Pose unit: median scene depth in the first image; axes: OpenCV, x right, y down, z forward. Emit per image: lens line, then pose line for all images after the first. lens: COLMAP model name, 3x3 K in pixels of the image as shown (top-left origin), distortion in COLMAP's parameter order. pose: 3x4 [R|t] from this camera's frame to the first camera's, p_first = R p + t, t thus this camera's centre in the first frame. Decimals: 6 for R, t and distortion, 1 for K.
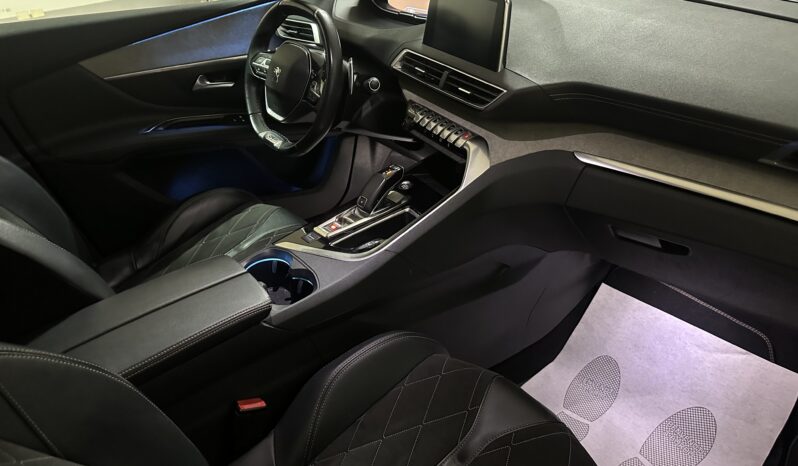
lens RADIAL K [[547.8, 0, 403.5], [0, 547.8, 233.8], [0, 0, 1]] dist [0.092747, -0.127079]
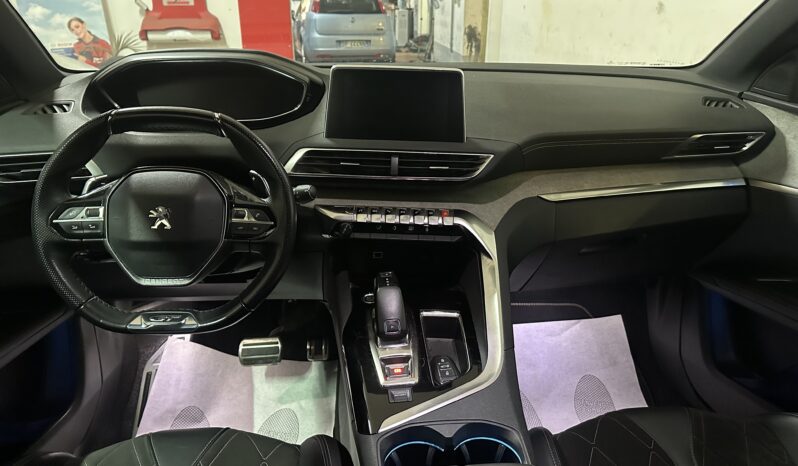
lens RADIAL K [[547.8, 0, 403.5], [0, 547.8, 233.8], [0, 0, 1]] dist [0.092747, -0.127079]
pose [[0.559956, -0.274917, 0.781582, -0.648748], [0.418964, 0.907801, 0.019151, -0.191962], [-0.714785, 0.316731, 0.623509, 0.473623]]
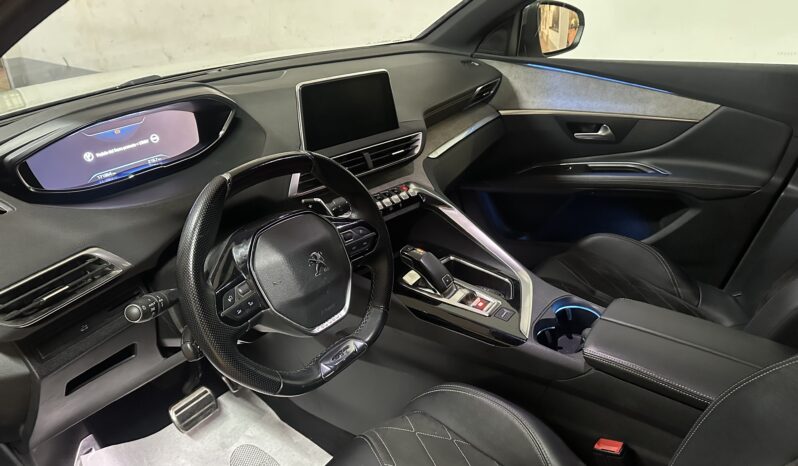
lens RADIAL K [[547.8, 0, 403.5], [0, 547.8, 233.8], [0, 0, 1]] dist [0.092747, -0.127079]
pose [[-0.242146, -0.392668, 0.887230, -0.905335], [0.545467, 0.701152, 0.459185, -0.620347], [-0.802391, 0.595145, 0.044406, 0.990212]]
